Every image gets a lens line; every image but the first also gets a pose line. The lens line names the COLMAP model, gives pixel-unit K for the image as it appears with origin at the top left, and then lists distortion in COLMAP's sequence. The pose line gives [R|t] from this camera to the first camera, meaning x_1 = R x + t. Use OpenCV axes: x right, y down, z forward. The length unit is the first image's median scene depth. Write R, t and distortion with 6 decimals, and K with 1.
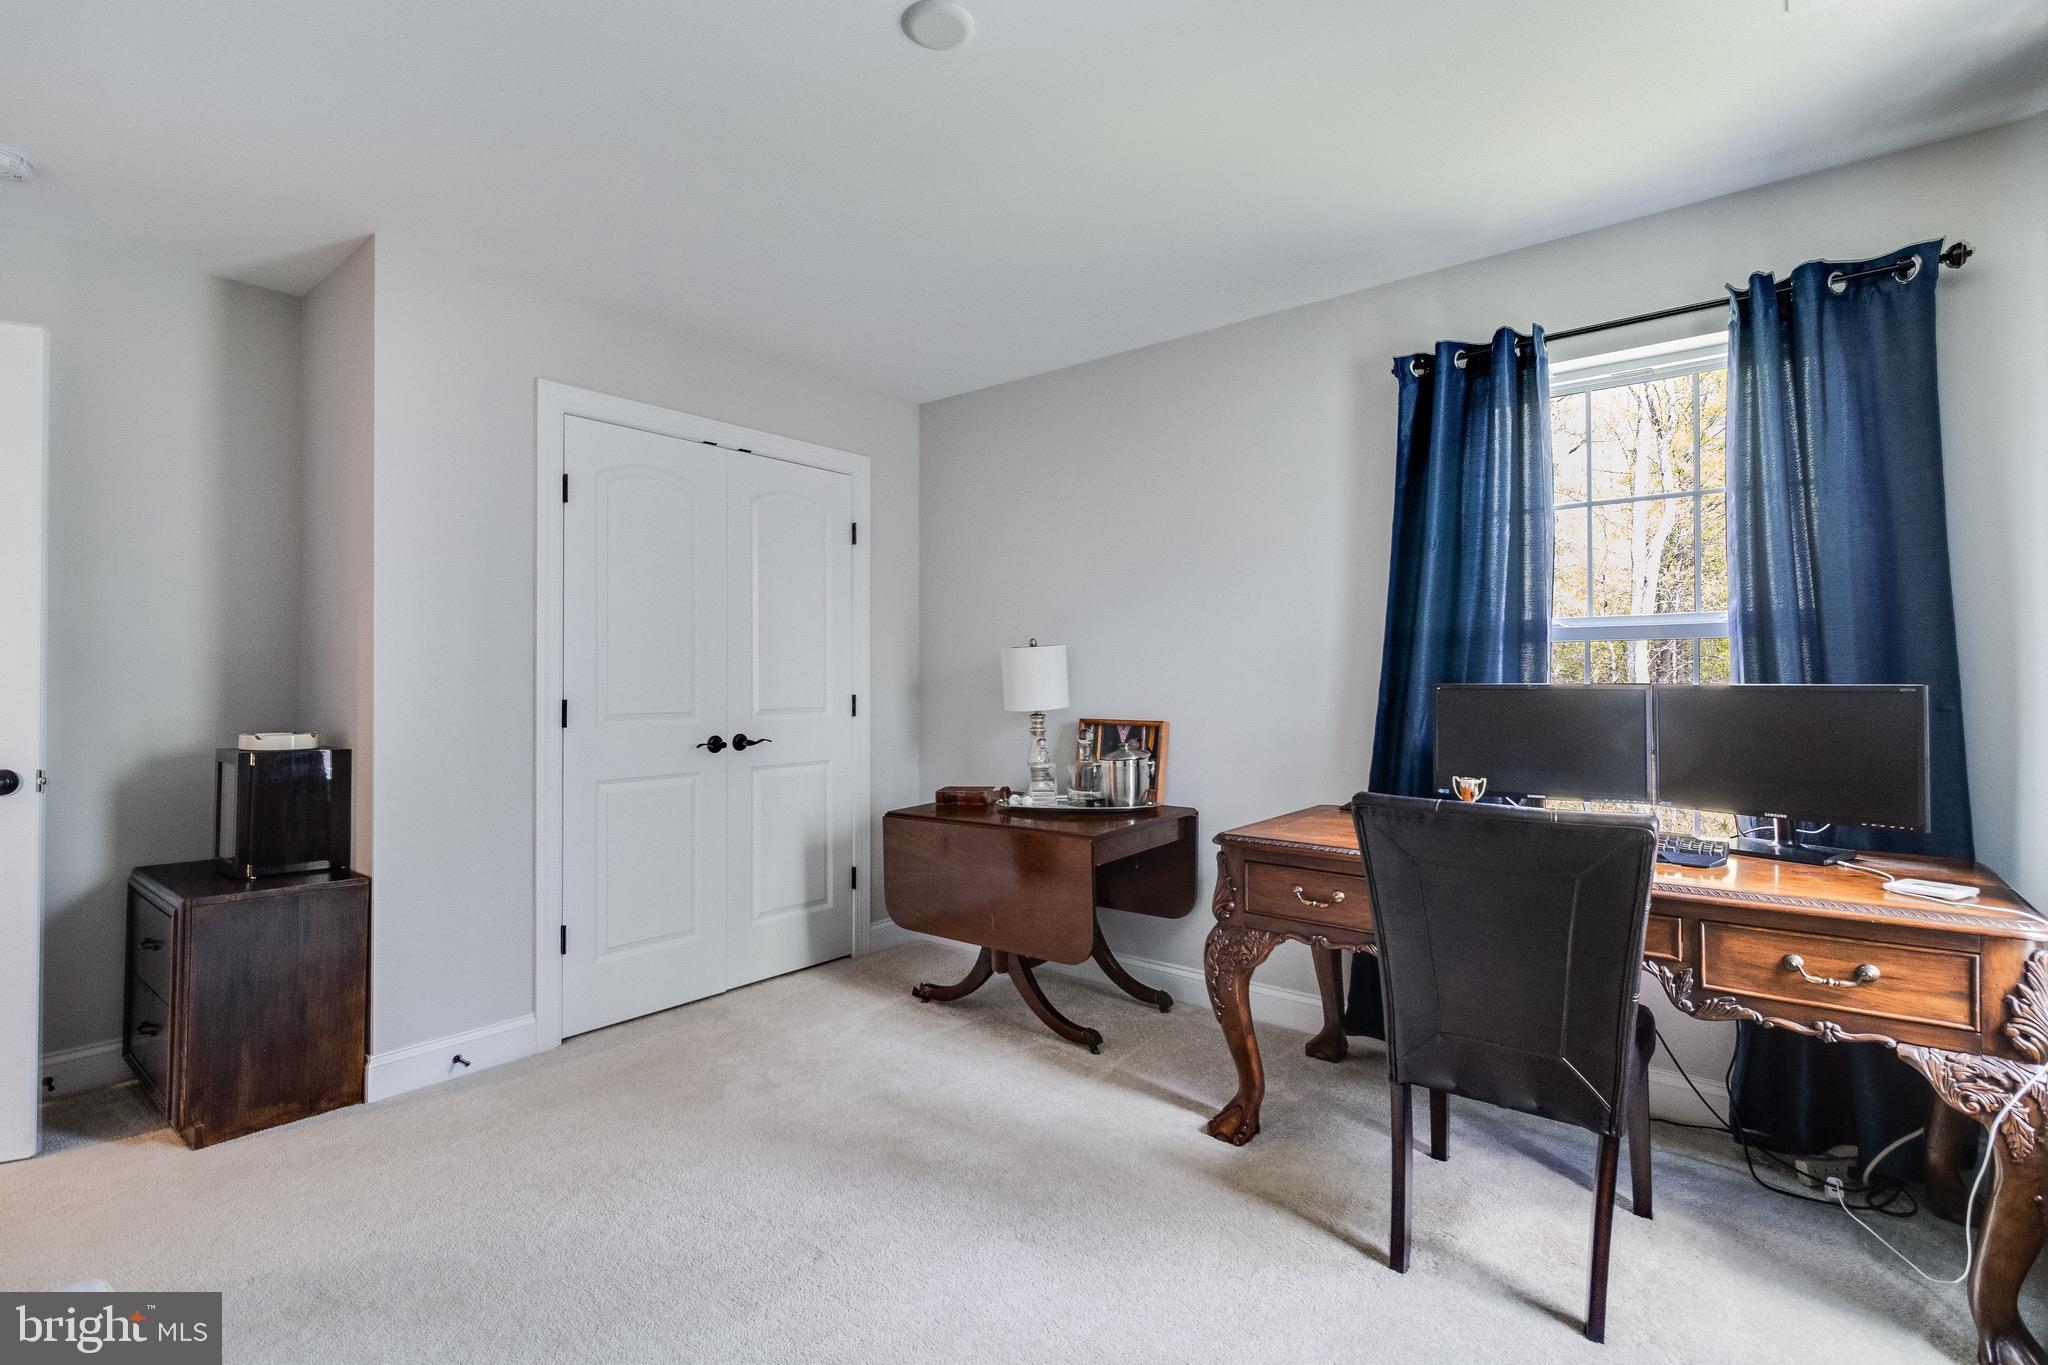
lens RADIAL K [[945.2, 0, 1022.5], [0, 945.2, 674.6], [0, 0, 1]] dist [0.000178, -0.000456]
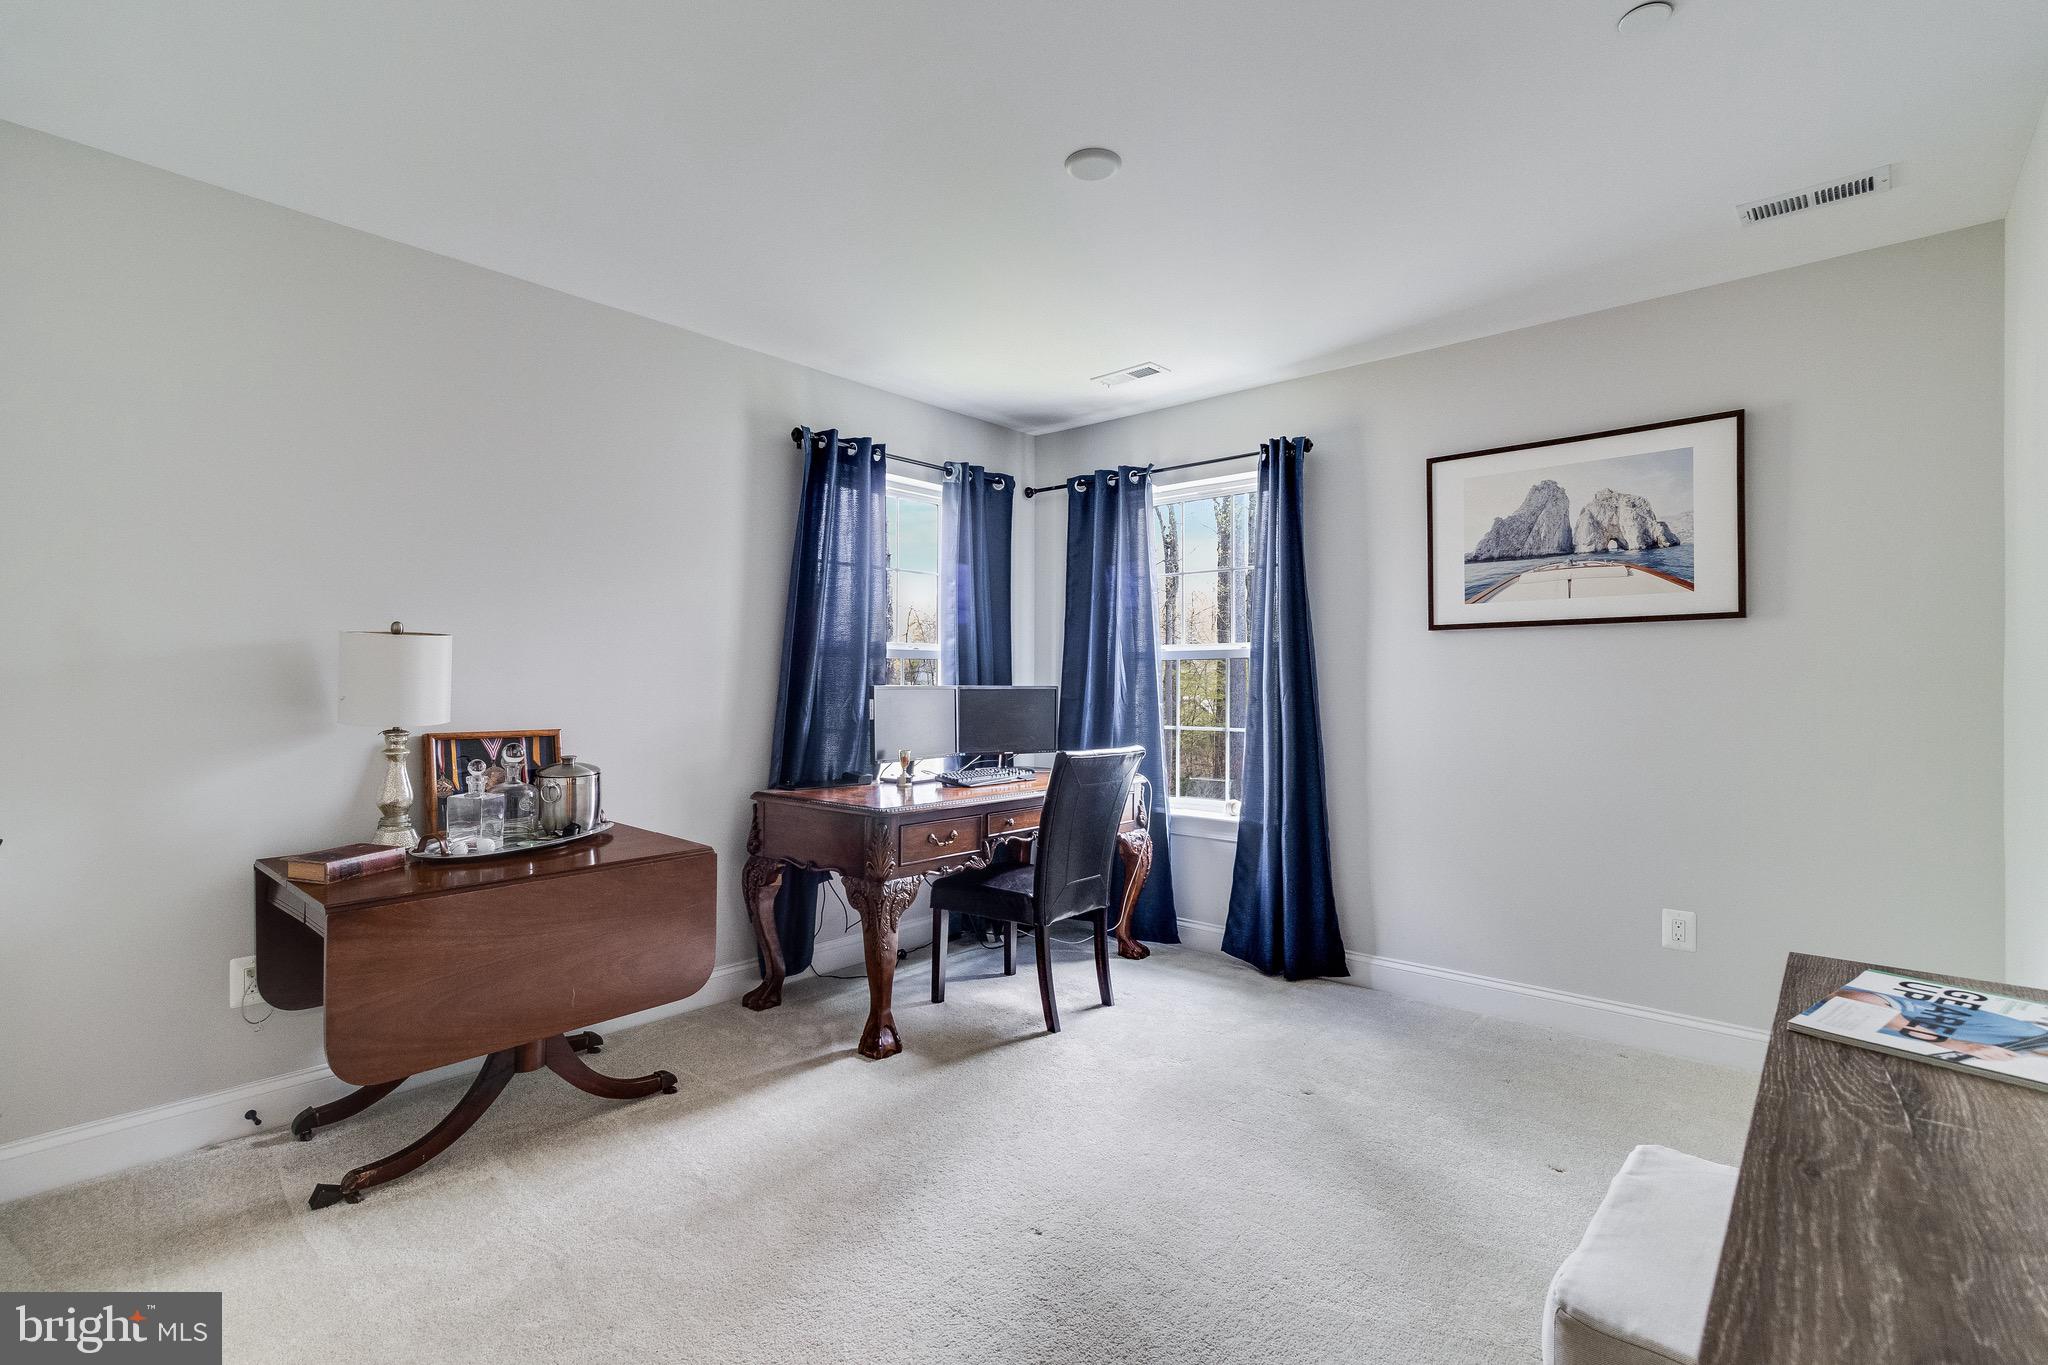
lens RADIAL K [[945.2, 0, 1022.2], [0, 945.2, 681.2], [0, 0, 1]] dist [0.000178, -0.000456]
pose [[0.044820, 0.007311, 0.998968, -0.836886], [-0.003064, 0.999970, -0.007181, 0.011763], [-0.998990, -0.002739, 0.044841, 0.641698]]
